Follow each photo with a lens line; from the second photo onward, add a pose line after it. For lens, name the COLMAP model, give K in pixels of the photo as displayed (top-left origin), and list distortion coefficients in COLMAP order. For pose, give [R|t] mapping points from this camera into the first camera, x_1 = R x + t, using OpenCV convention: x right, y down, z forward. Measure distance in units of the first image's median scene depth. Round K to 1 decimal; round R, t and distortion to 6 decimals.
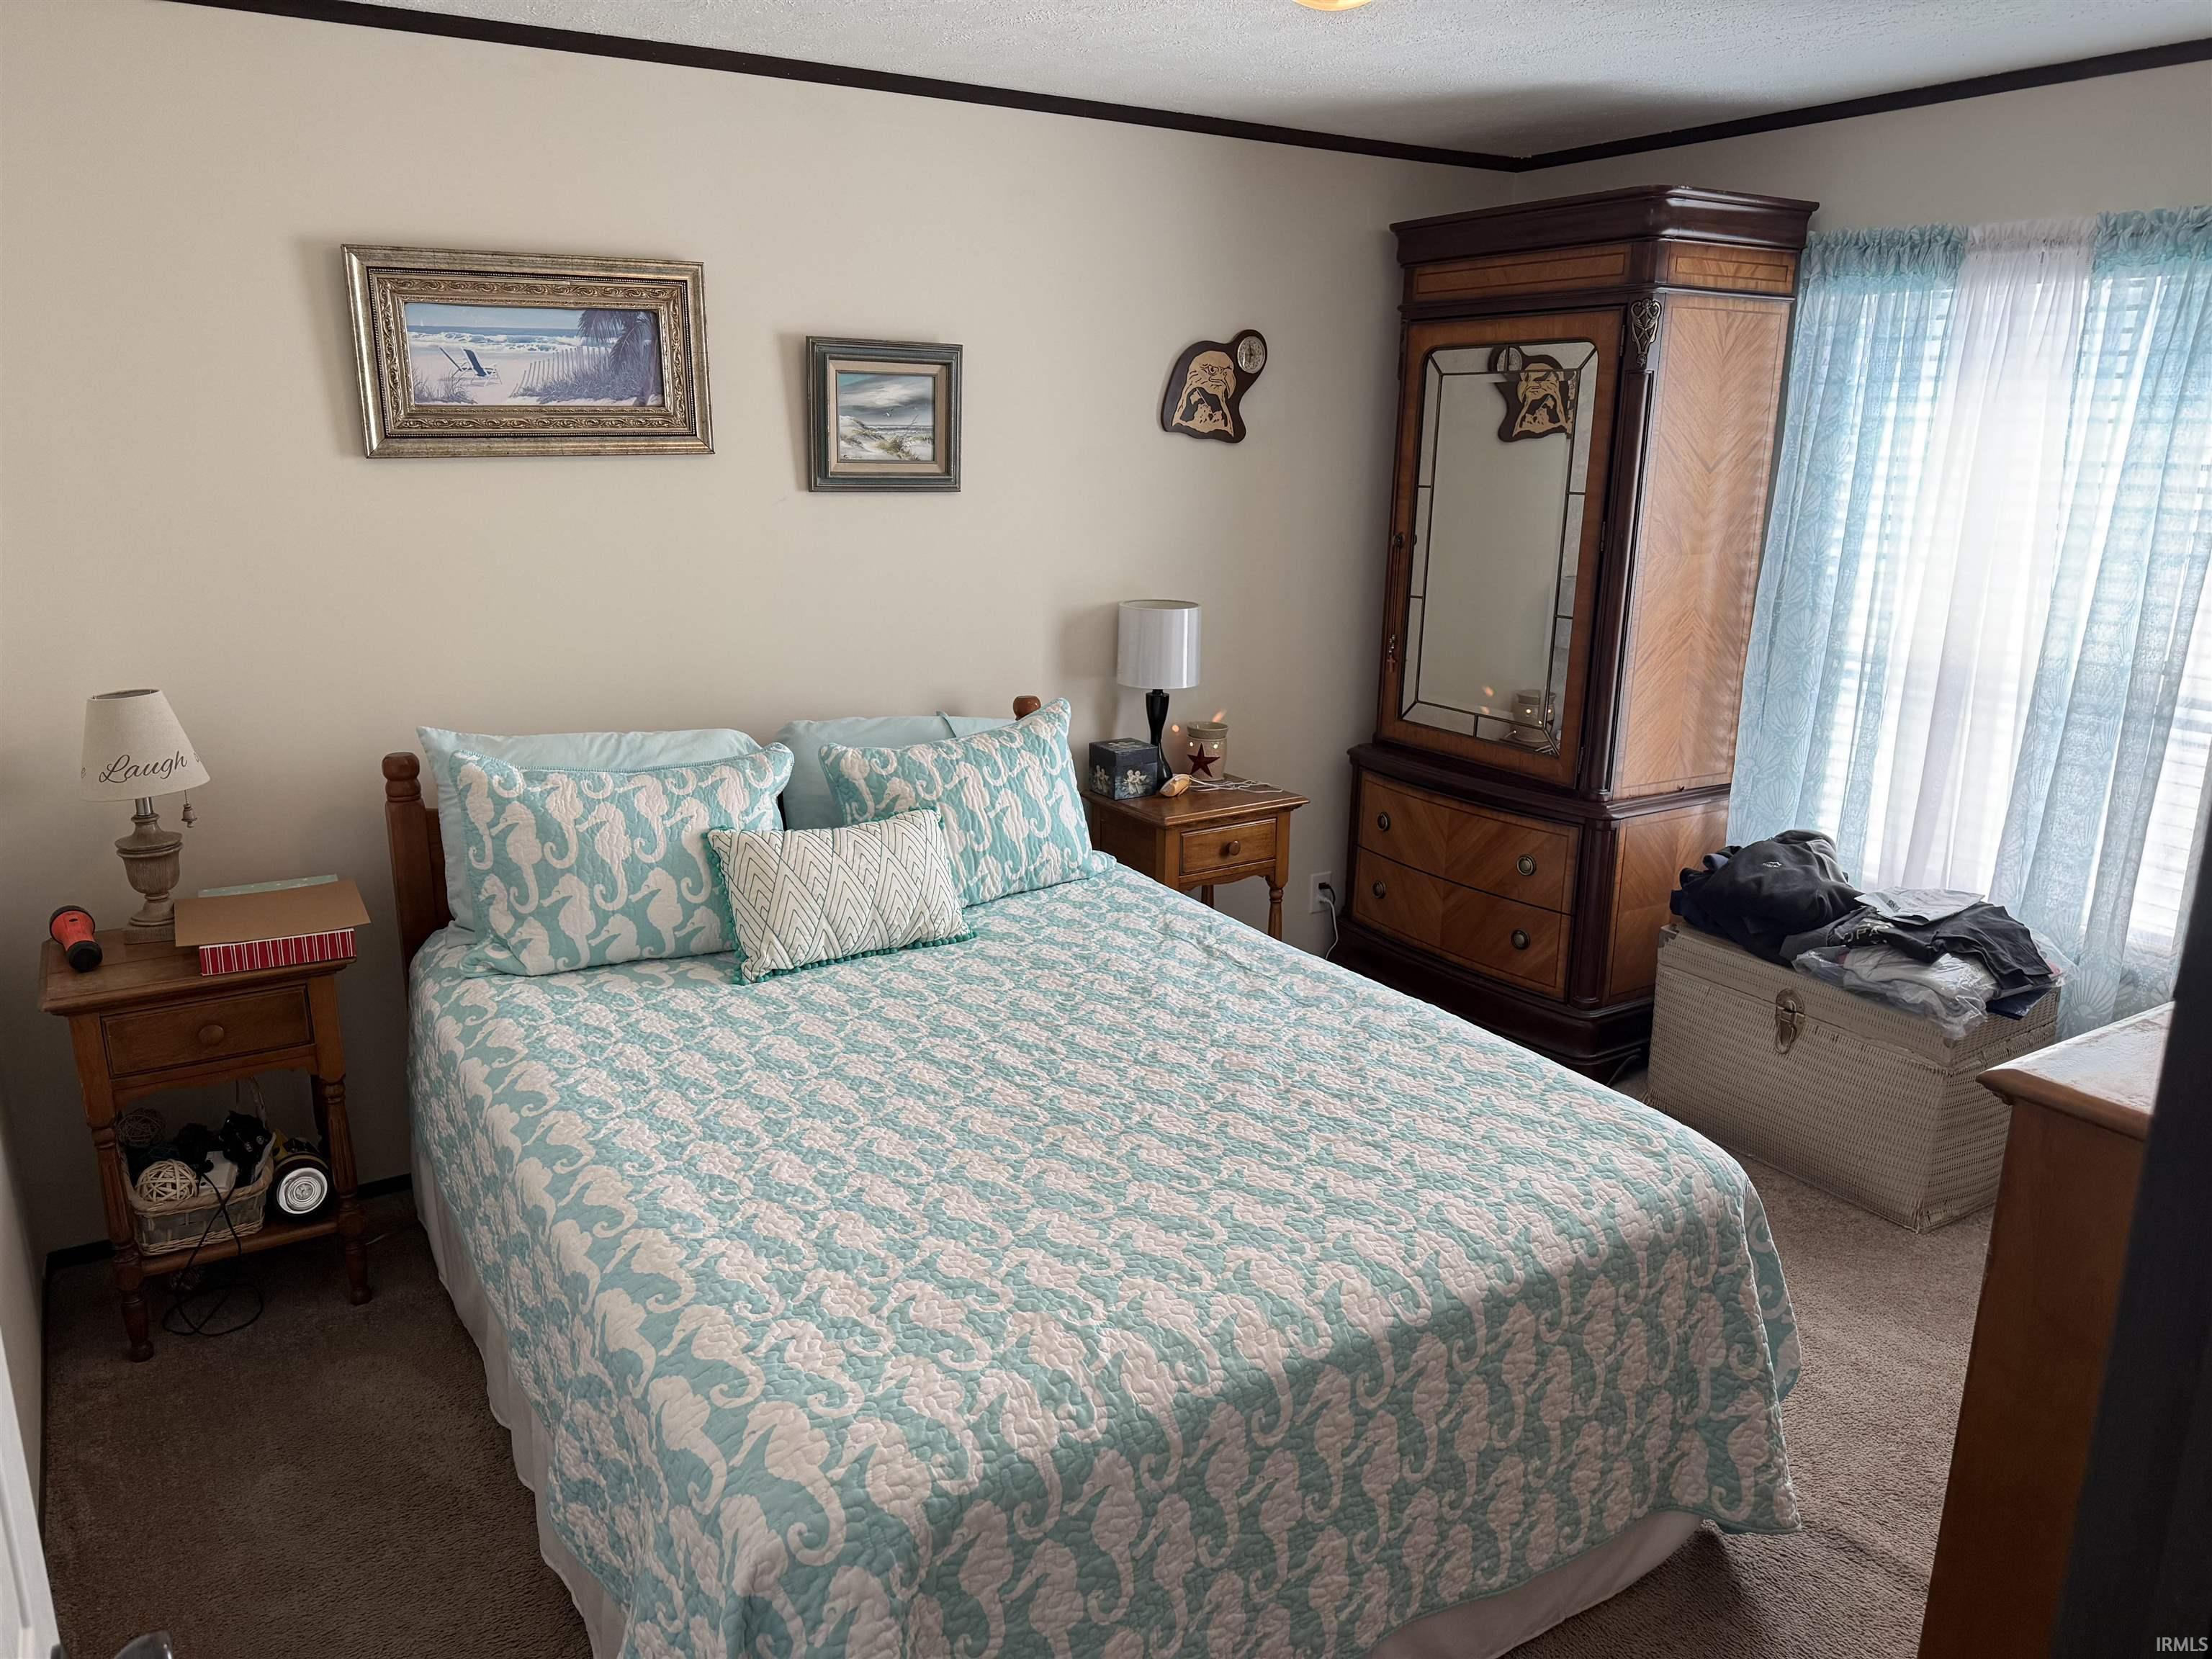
lens RADIAL K [[1518.9, 0, 1106.0], [0, 1518.9, 829.5], [0, 0, 1]] dist [0.001334, 0.000126]
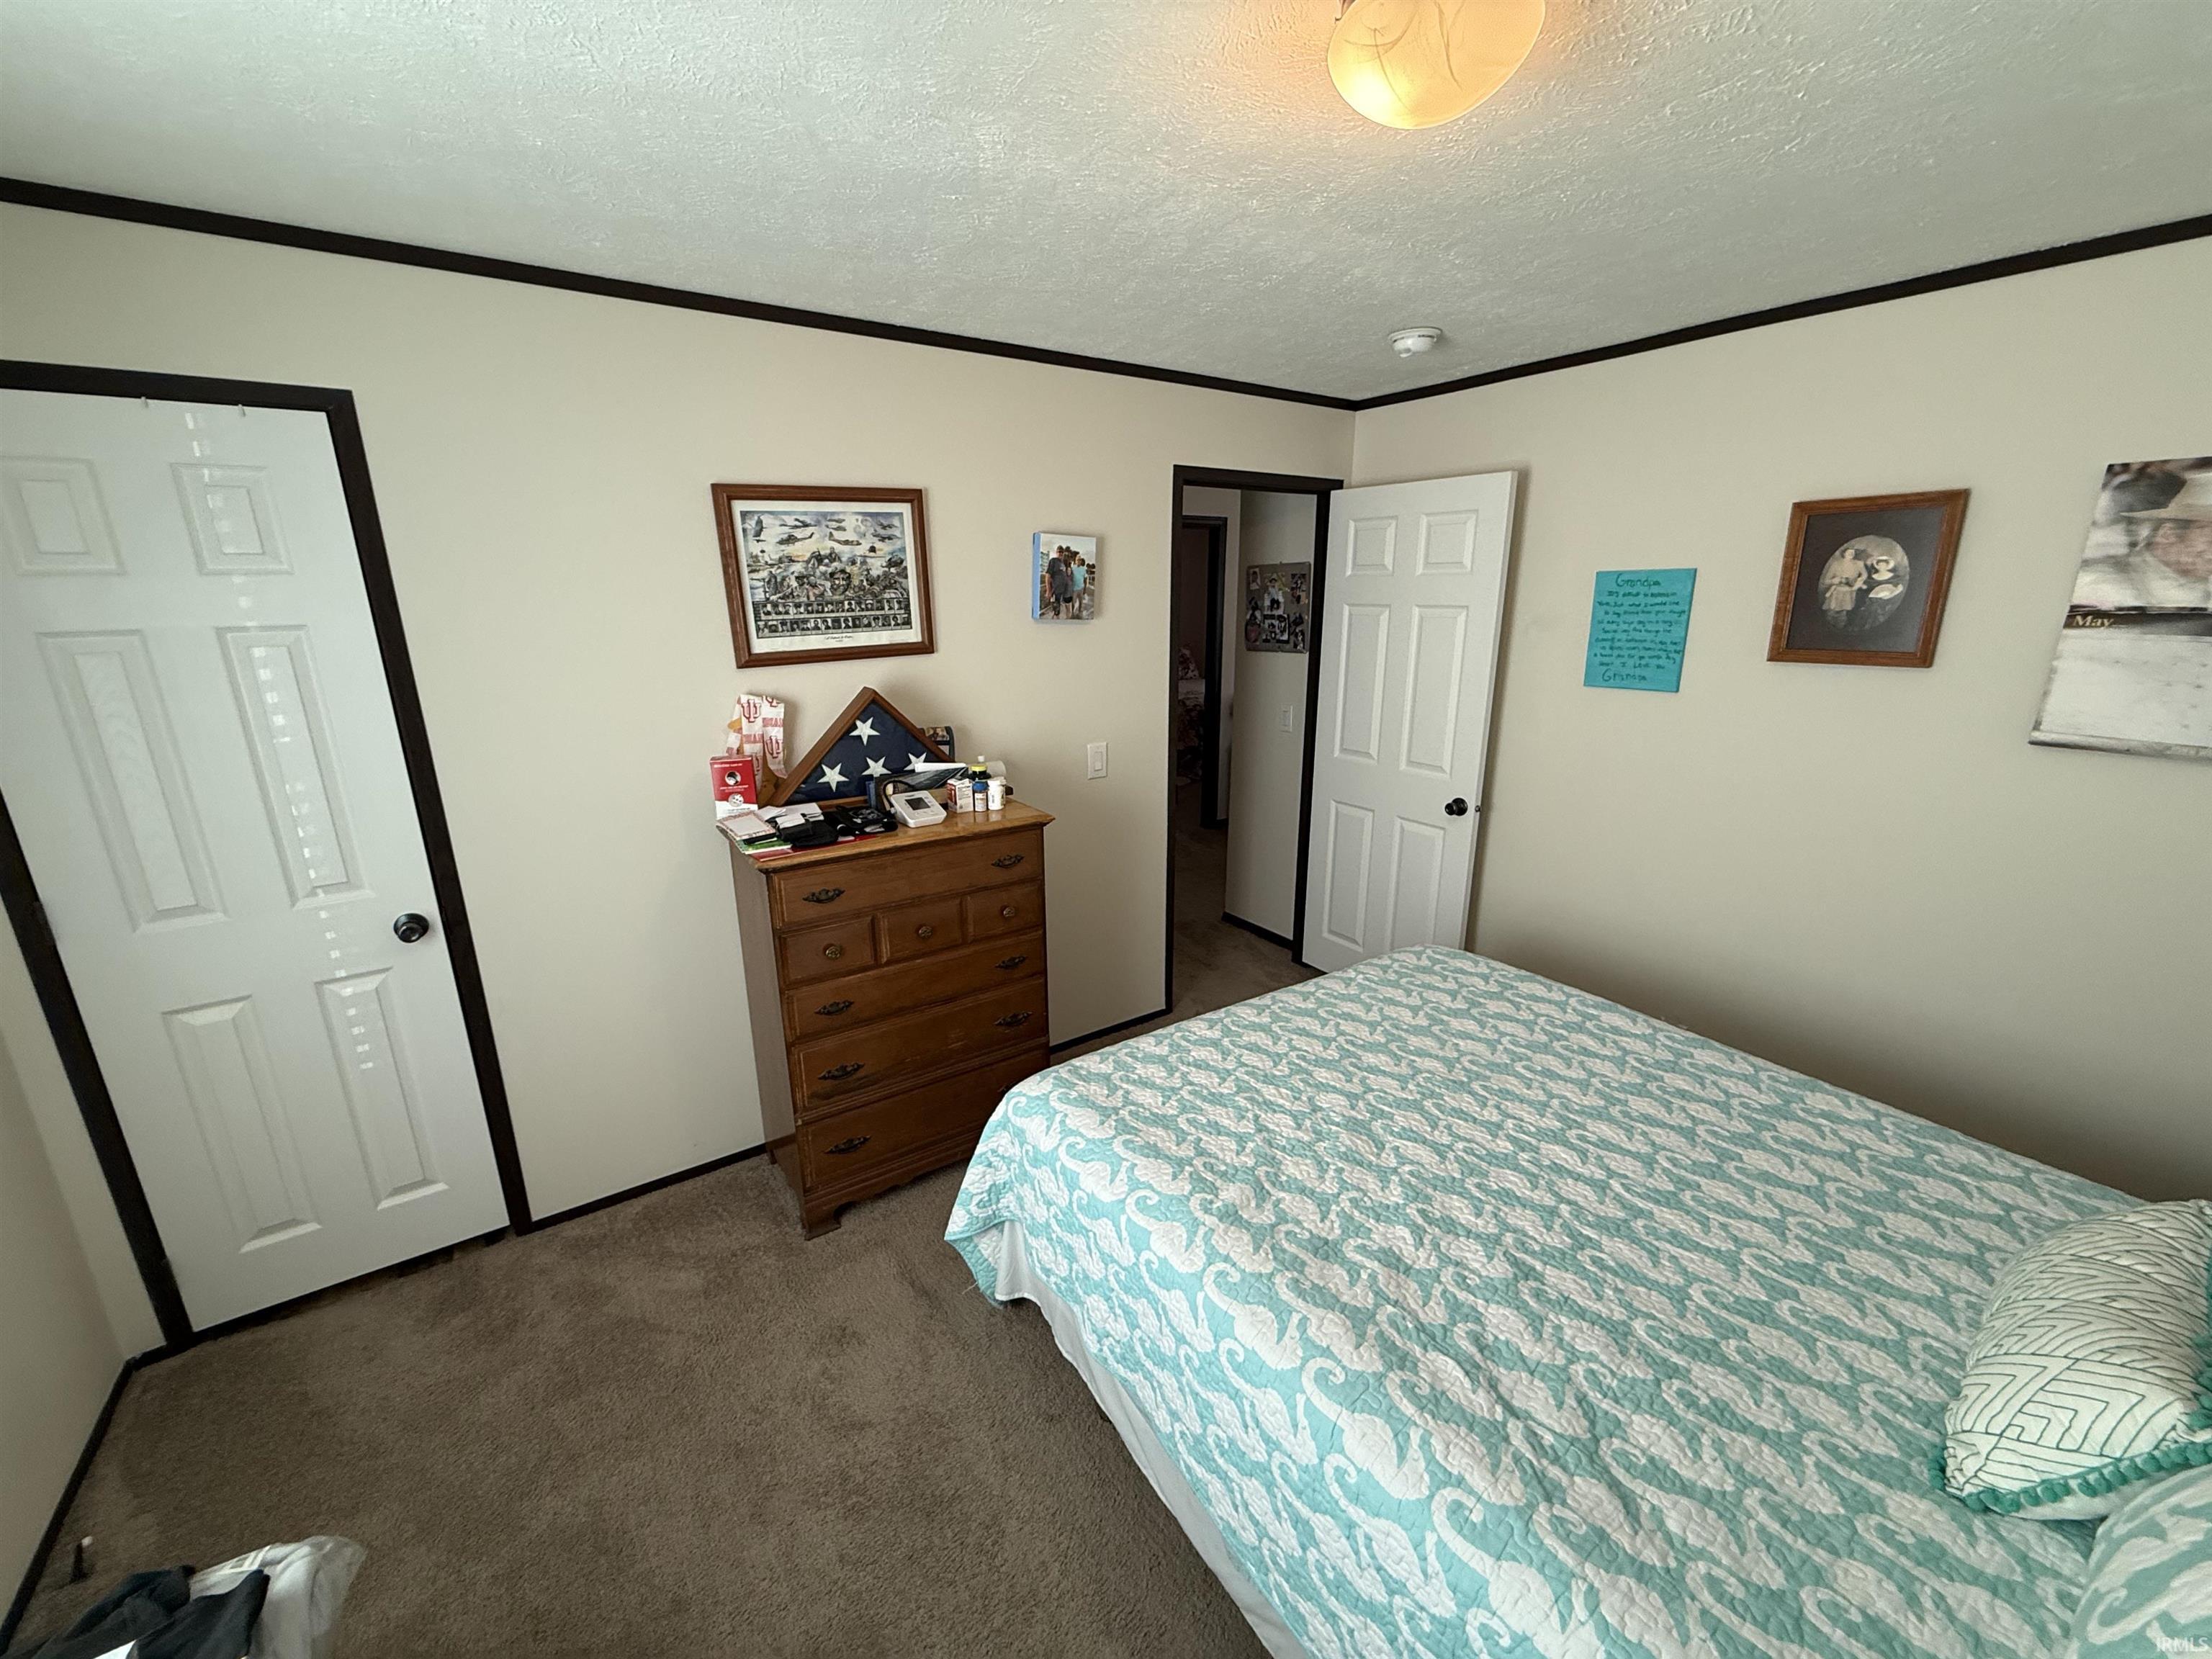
lens RADIAL K [[881.3, 0, 1101.7], [0, 881.3, 827.5], [0, 0, 1]] dist [0.000164, -0.000183]
pose [[-0.999642, 0.008517, -0.025382, 0.340547], [-0.005211, 0.868023, 0.496496, -0.446531], [0.026261, 0.496451, -0.867668, 1.635259]]
